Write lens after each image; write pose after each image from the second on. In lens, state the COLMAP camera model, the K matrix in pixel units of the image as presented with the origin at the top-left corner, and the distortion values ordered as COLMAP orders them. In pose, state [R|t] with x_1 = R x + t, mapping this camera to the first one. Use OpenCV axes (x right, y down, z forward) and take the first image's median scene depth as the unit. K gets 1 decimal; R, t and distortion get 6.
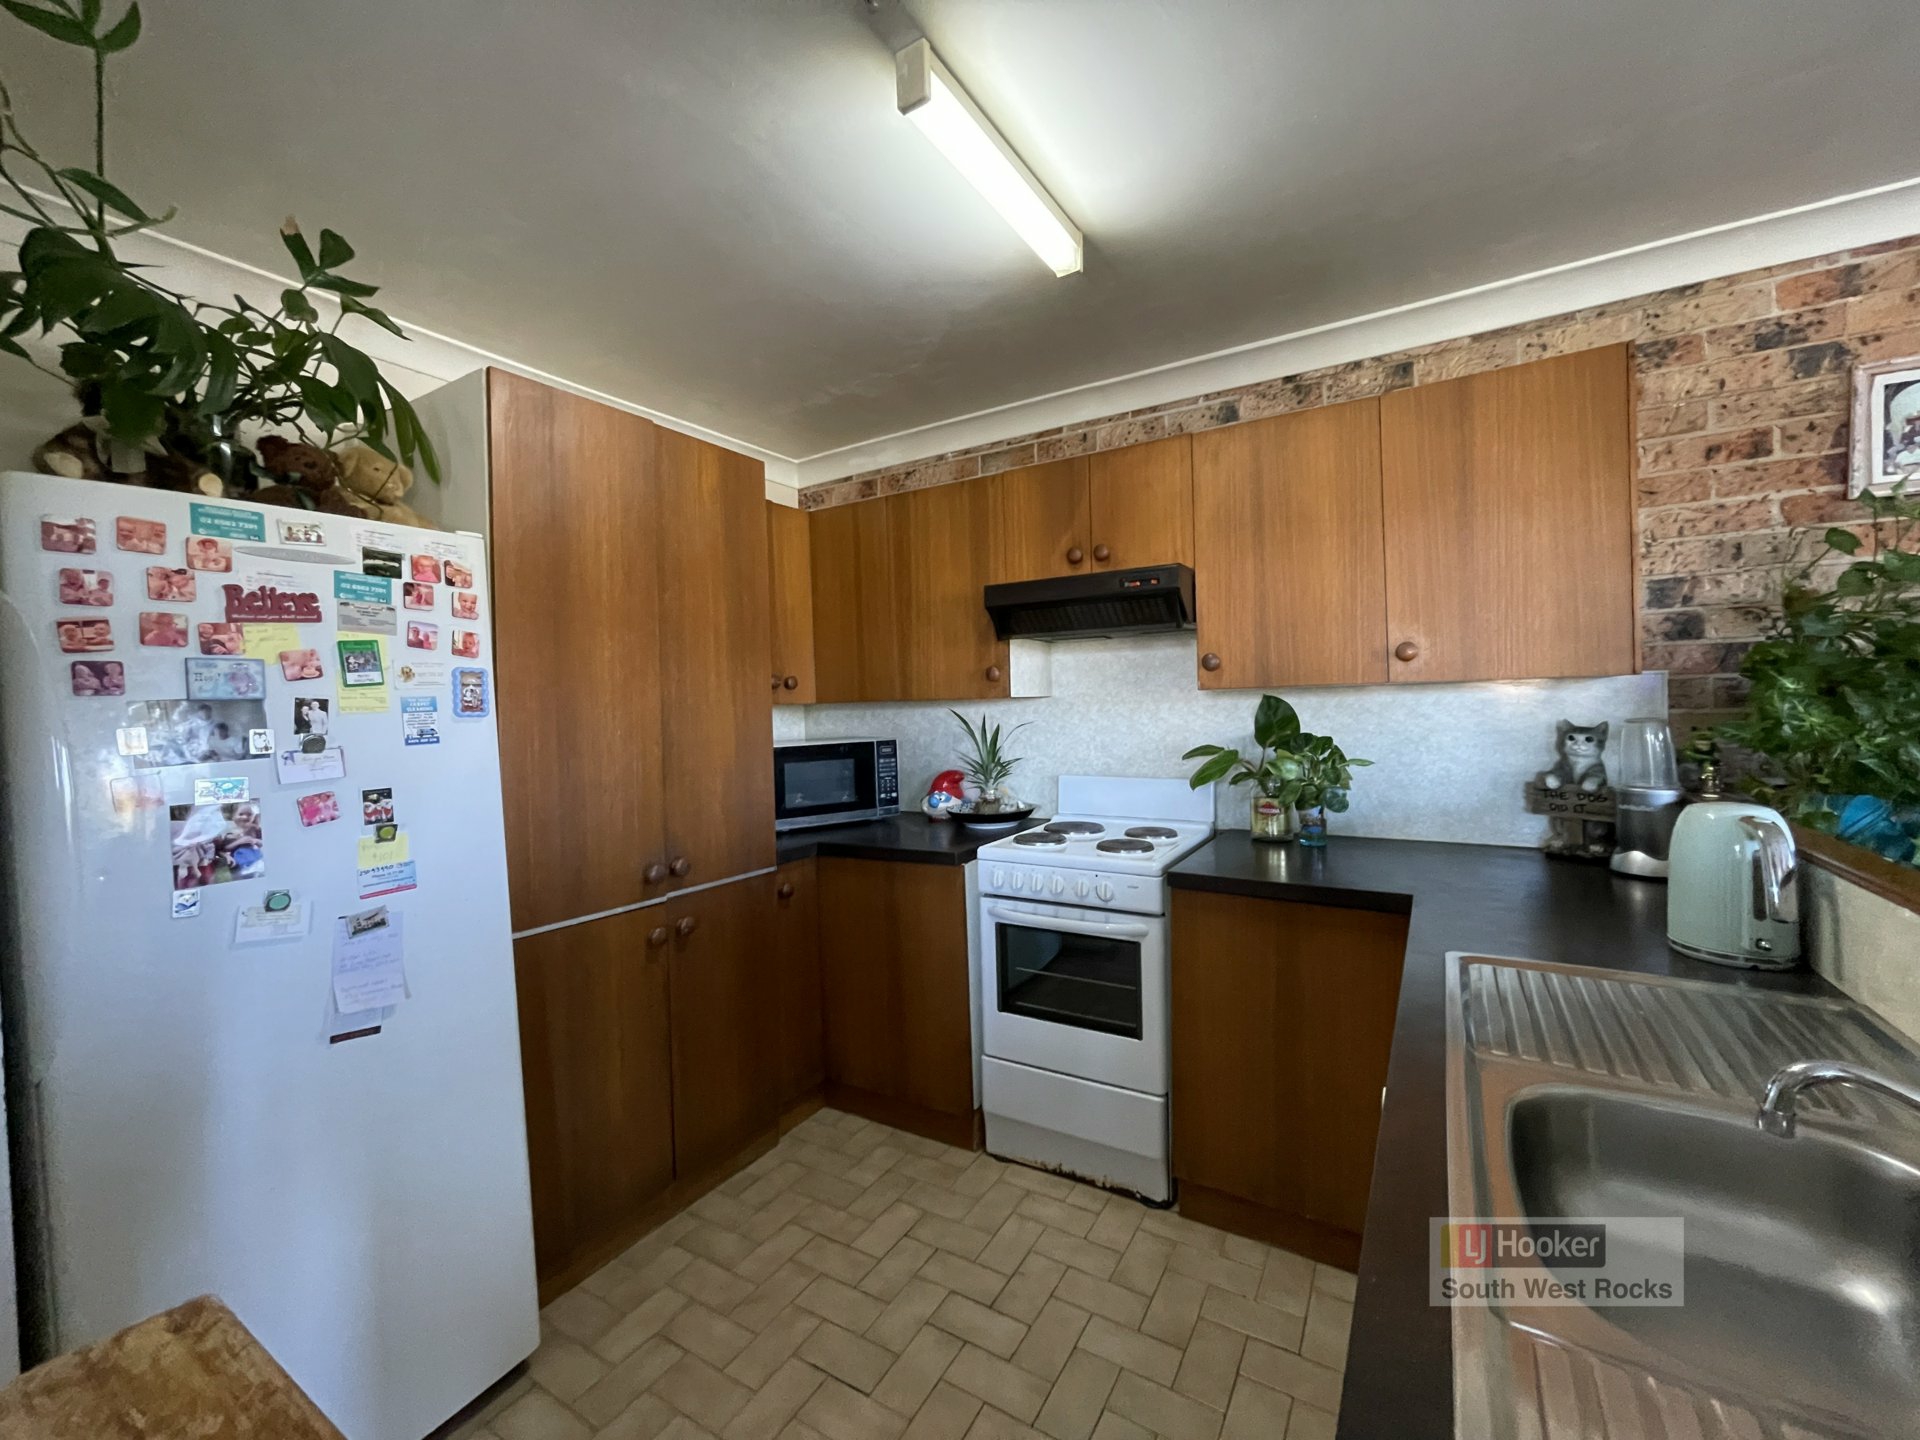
lens RADIAL K [[779.1, 0, 960.0], [0, 779.1, 716.2], [0, 0, 1]] dist [-0.001635, -0.000035]
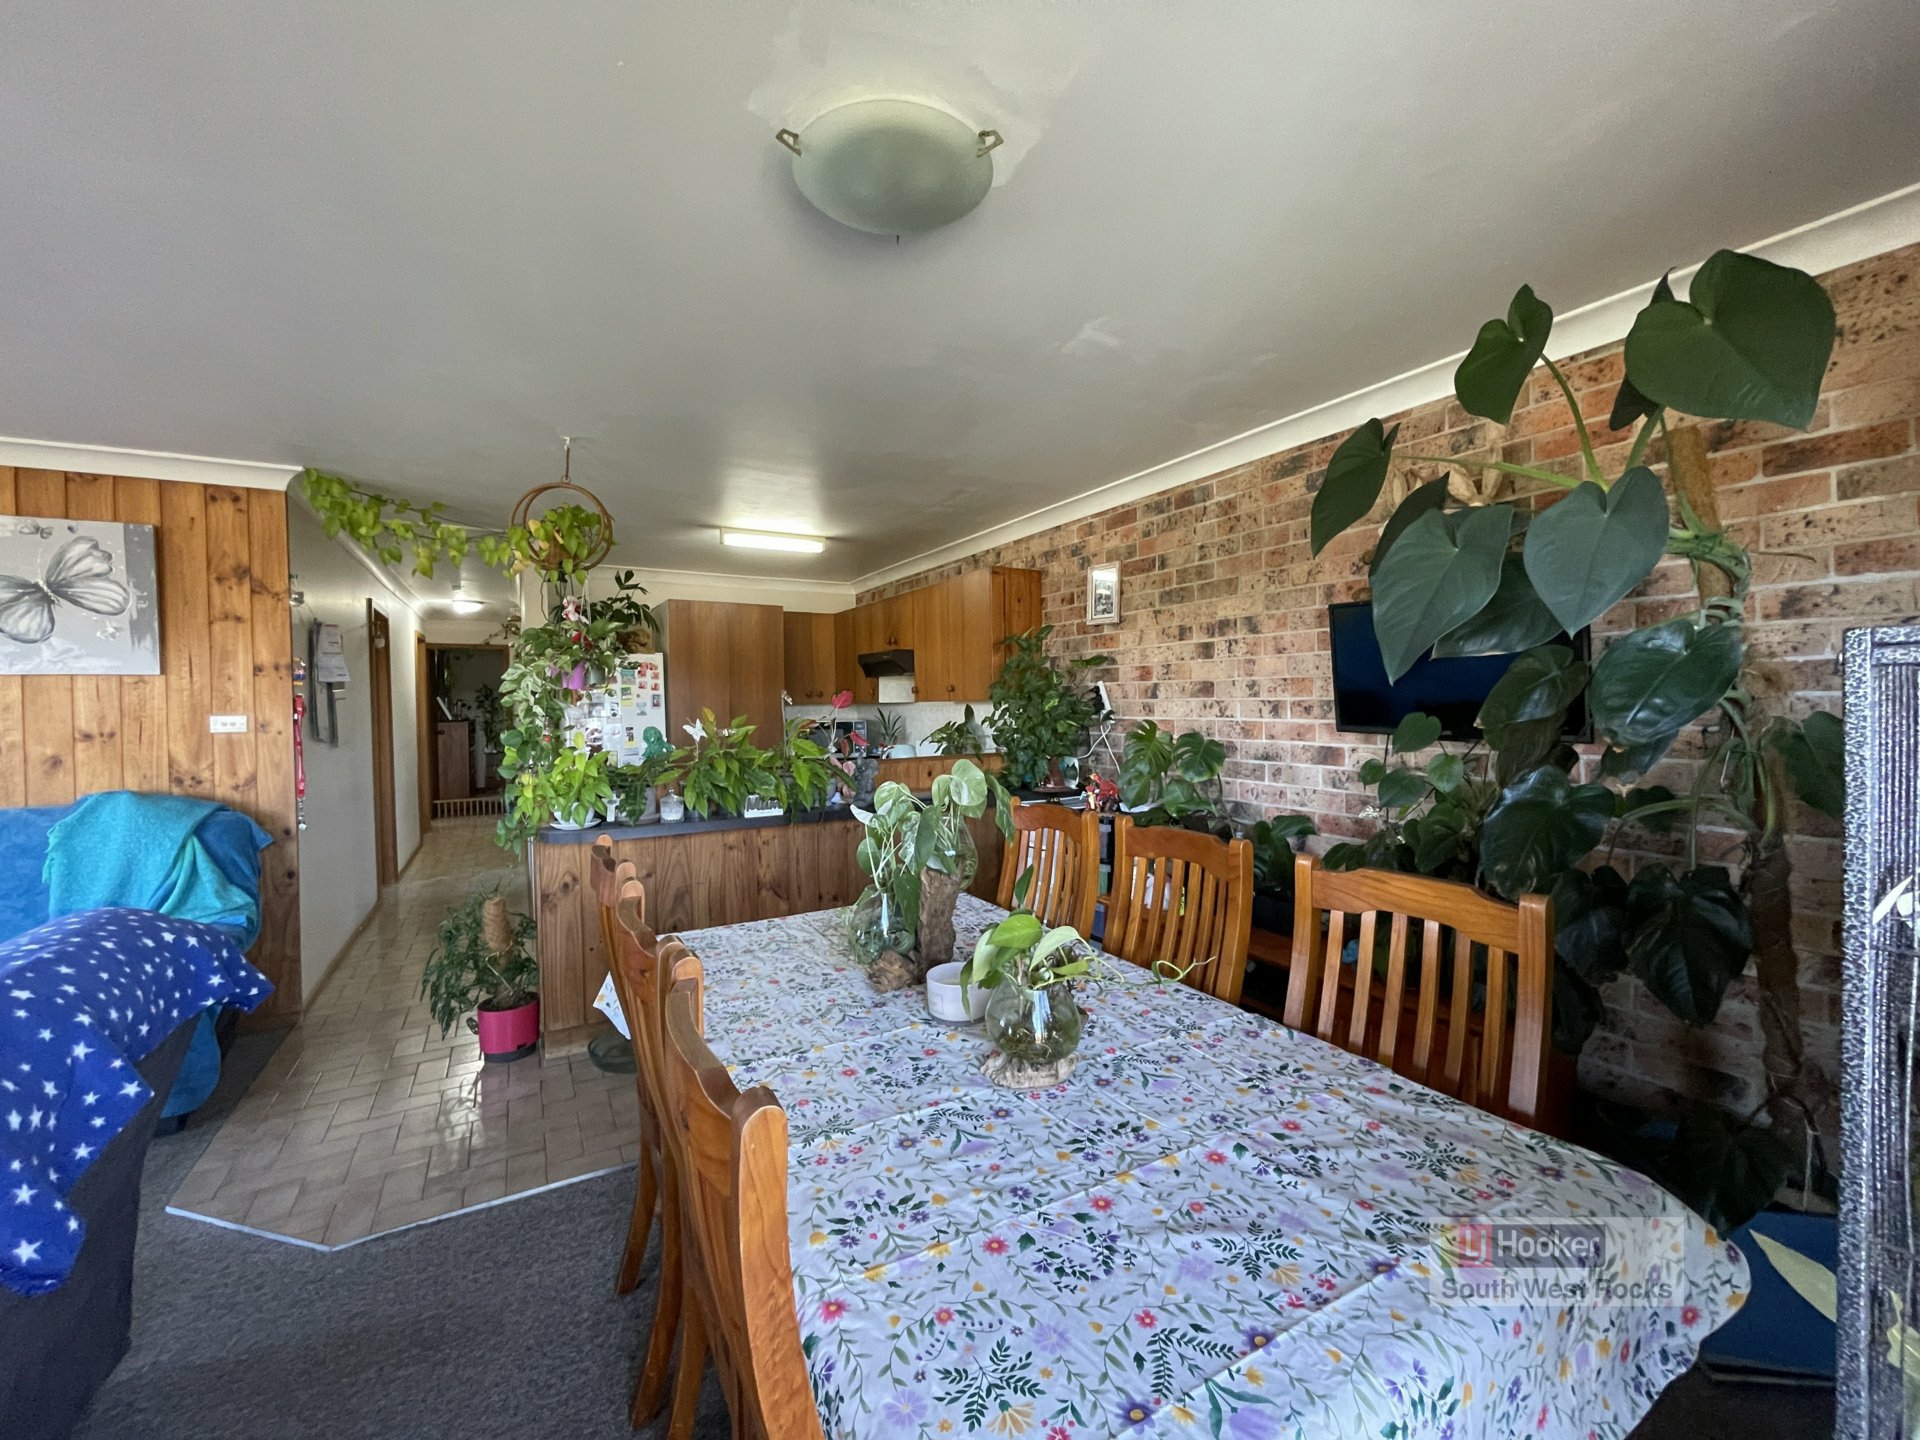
lens RADIAL K [[779.1, 0, 970.5], [0, 779.1, 723.2], [0, 0, 1]] dist [-0.001635, -0.000035]
pose [[0.880640, 0.028667, -0.472917, 2.099147], [-0.020534, 0.999539, 0.022352, -0.034794], [0.473340, -0.009974, 0.880823, -1.295674]]
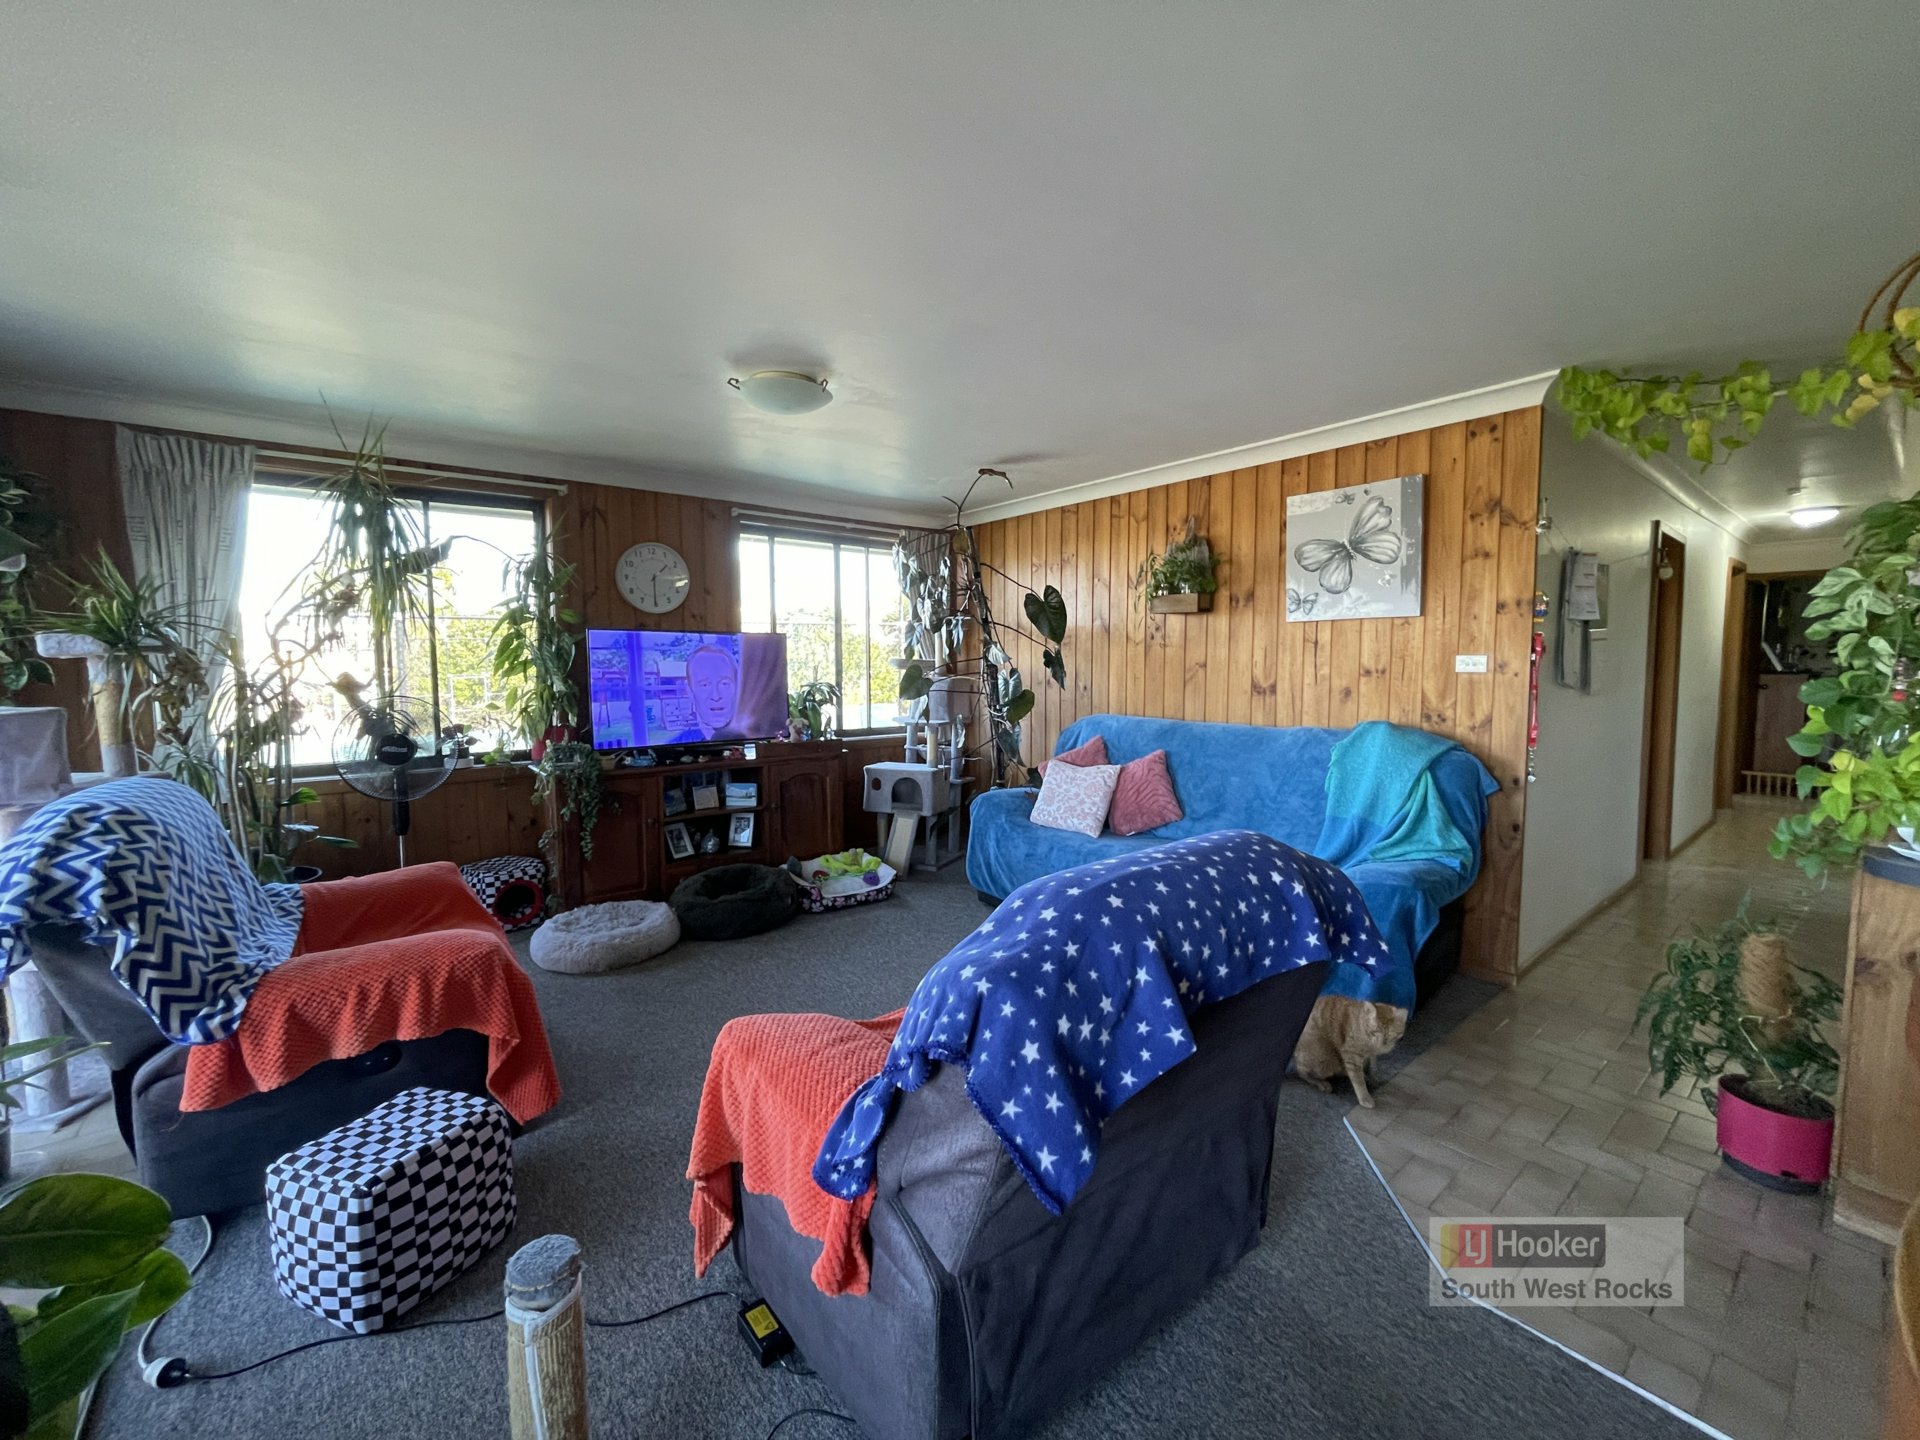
lens RADIAL K [[779.1, 0, 957.5], [0, 779.1, 711.1], [0, 0, 1]] dist [-0.001635, -0.000035]
pose [[-0.330079, 0.087800, -0.939861, 1.550493], [-0.009258, 0.995316, 0.096232, 0.010787], [0.943908, 0.040465, -0.327720, -0.826825]]
